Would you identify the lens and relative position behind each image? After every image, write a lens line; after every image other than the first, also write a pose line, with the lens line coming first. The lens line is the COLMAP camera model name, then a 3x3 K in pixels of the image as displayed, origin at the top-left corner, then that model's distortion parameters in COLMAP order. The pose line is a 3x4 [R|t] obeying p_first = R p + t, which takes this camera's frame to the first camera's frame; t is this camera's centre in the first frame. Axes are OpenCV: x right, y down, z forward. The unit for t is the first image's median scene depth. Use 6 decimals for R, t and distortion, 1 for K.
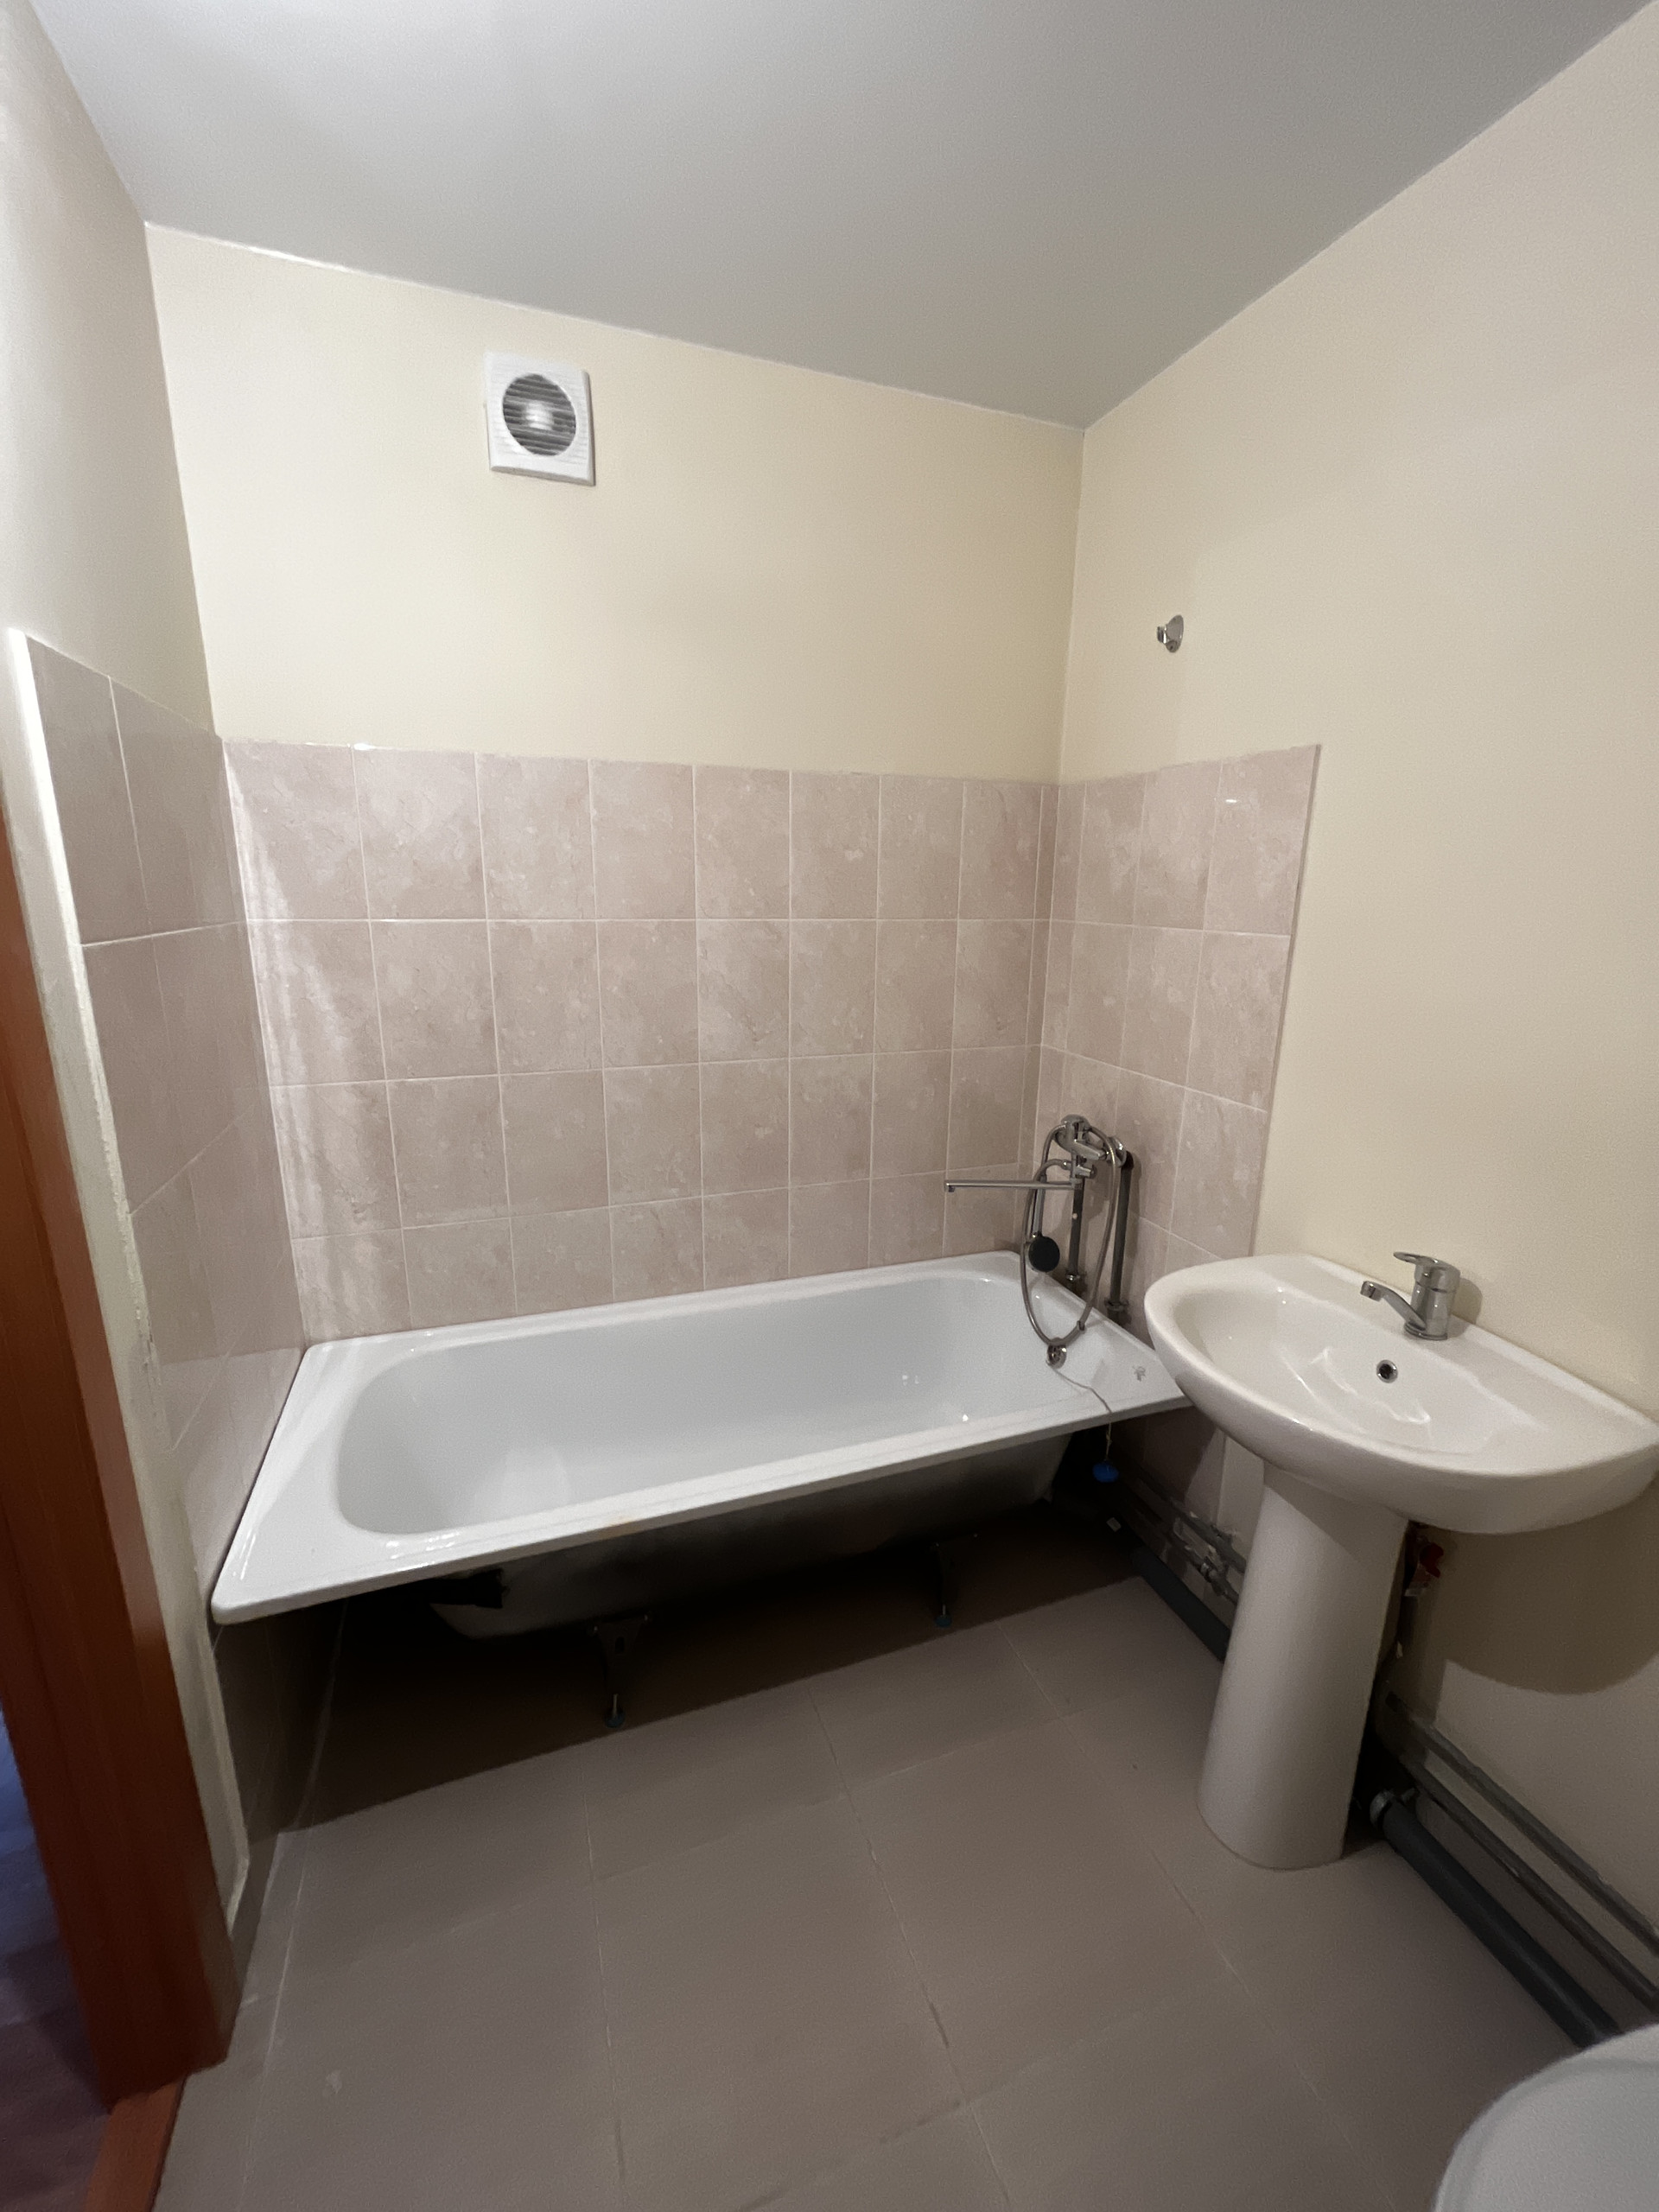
lens RADIAL K [[879.5, 0, 821.4], [0, 879.5, 1098.6], [0, 0, 1]] dist [-0.001800, -0.000245]
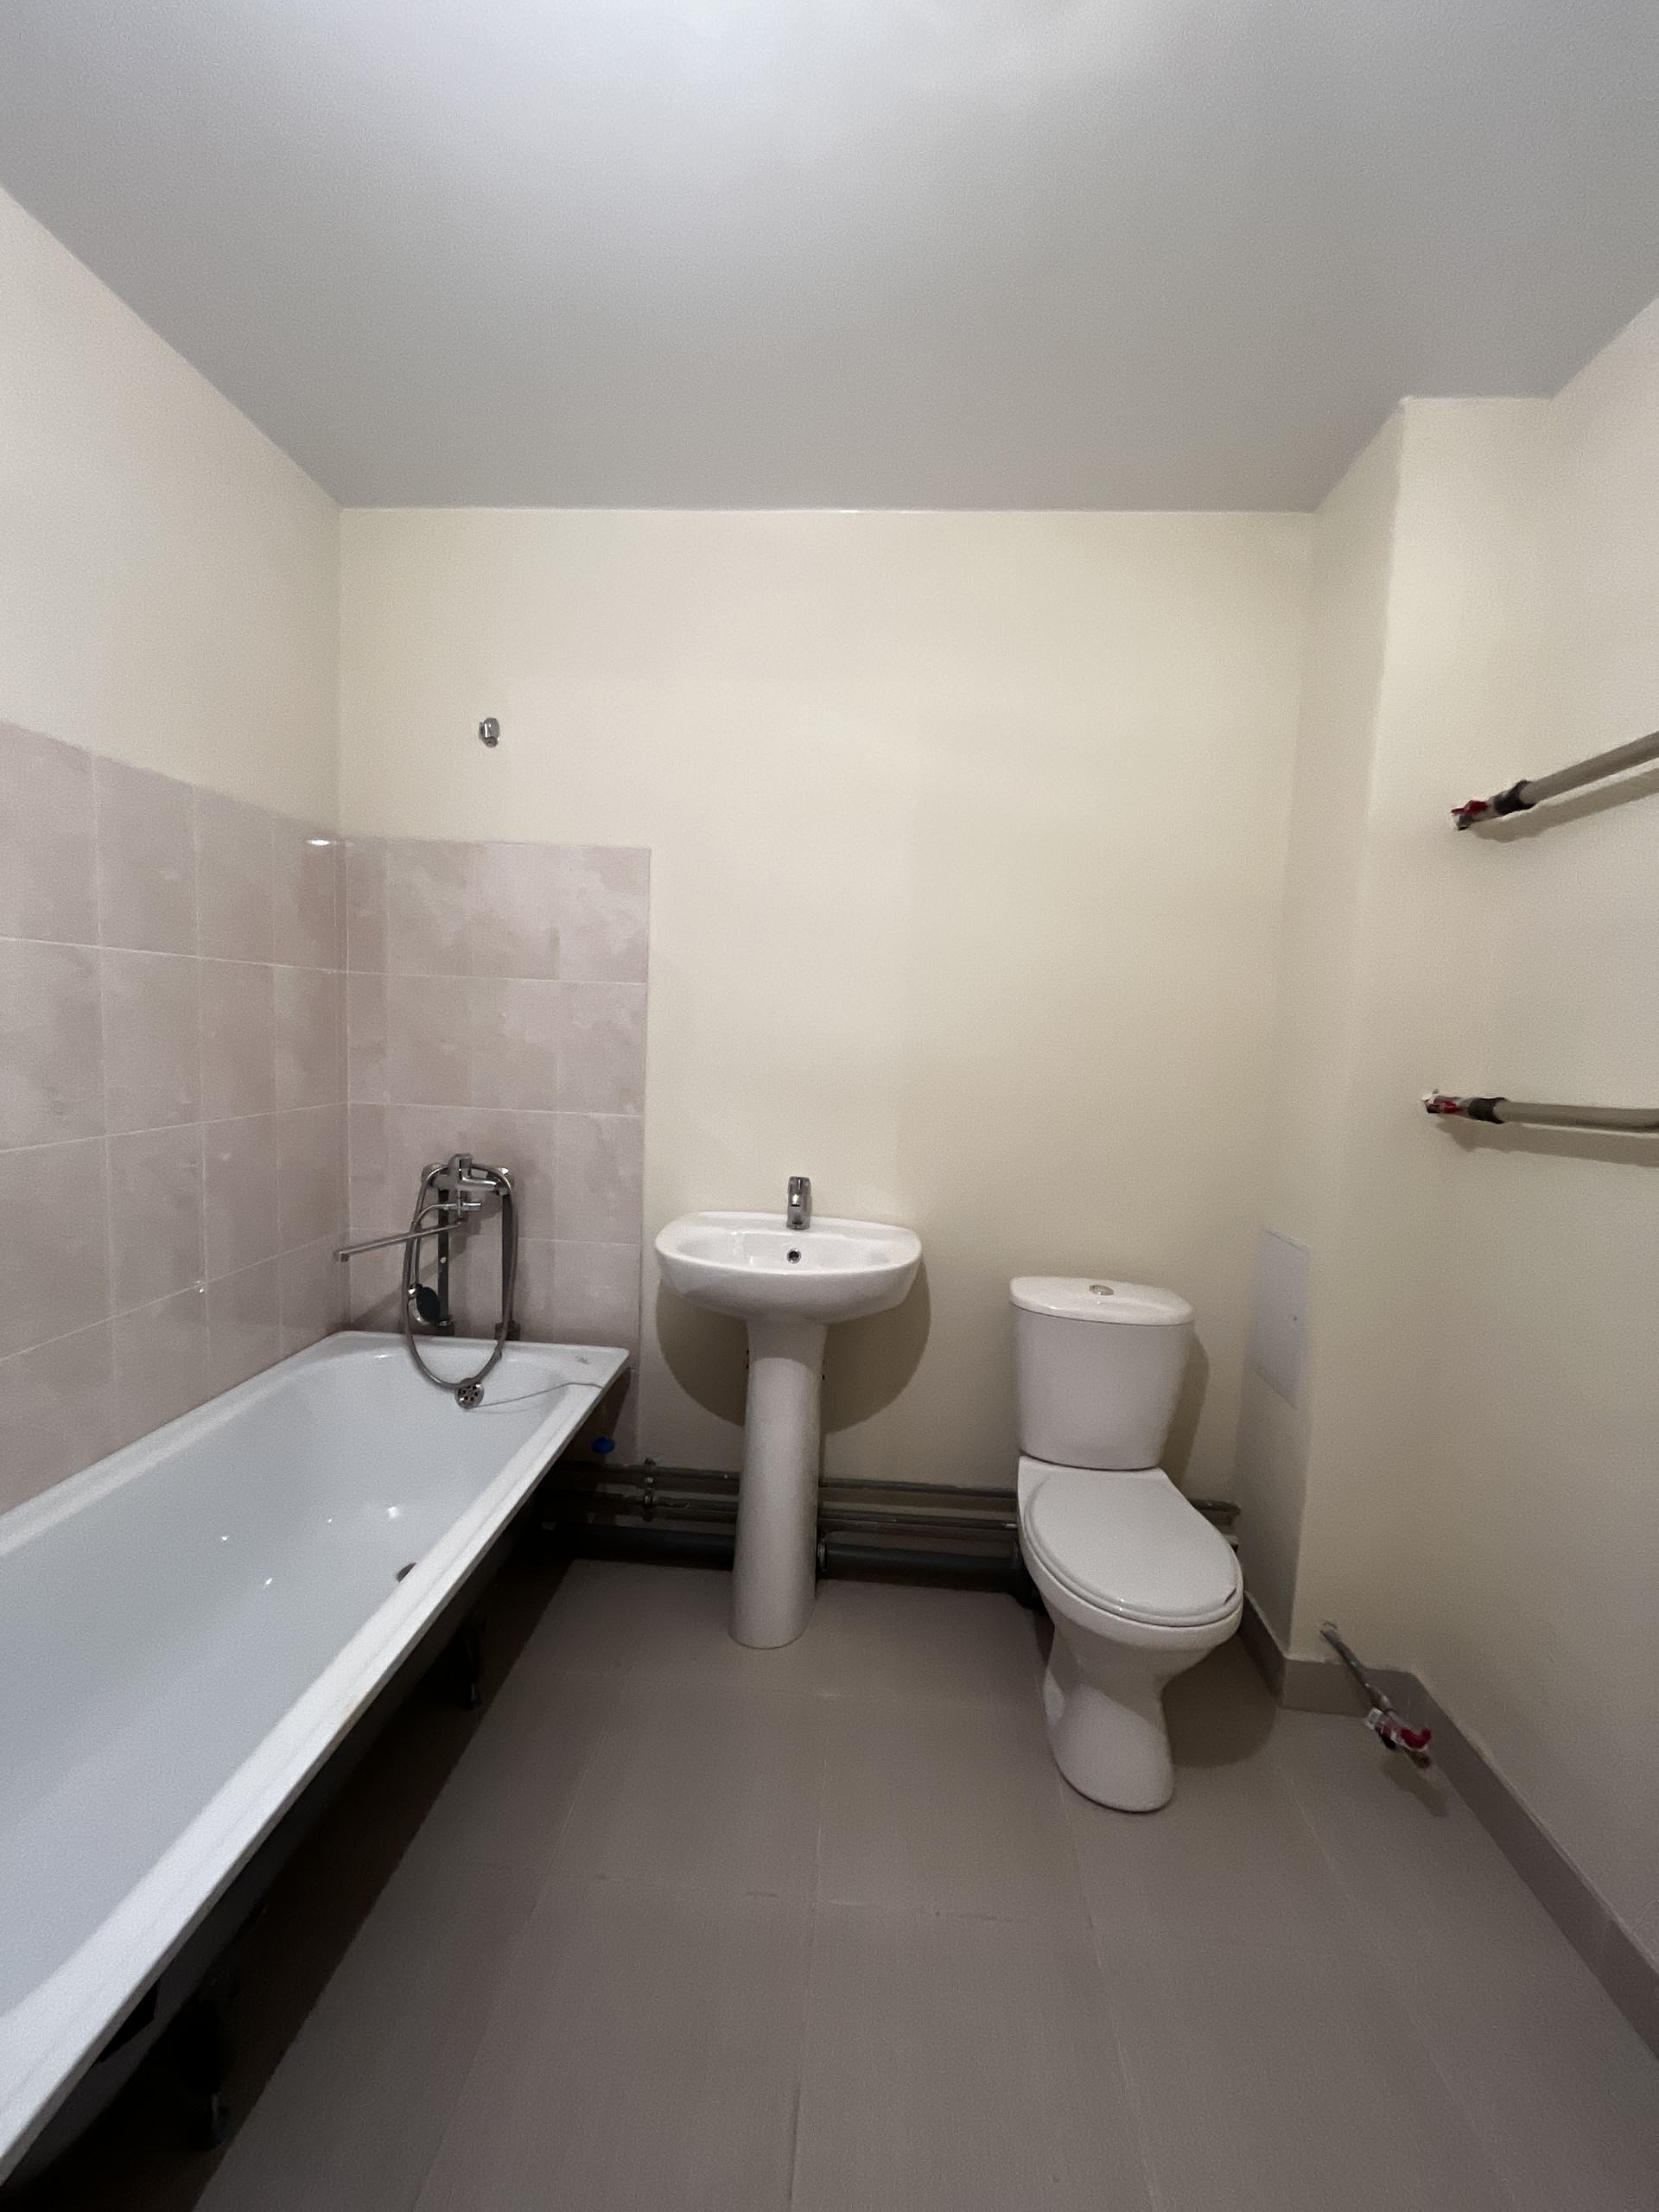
lens RADIAL K [[887.2, 0, 826.2], [0, 887.2, 1088.4], [0, 0, 1]] dist [-0.001239, -0.000228]
pose [[0.407412, -0.064777, 0.910944, -0.468740], [0.176859, 0.984194, -0.009113, 0.028364], [-0.895956, 0.164821, 0.412429, 0.162498]]
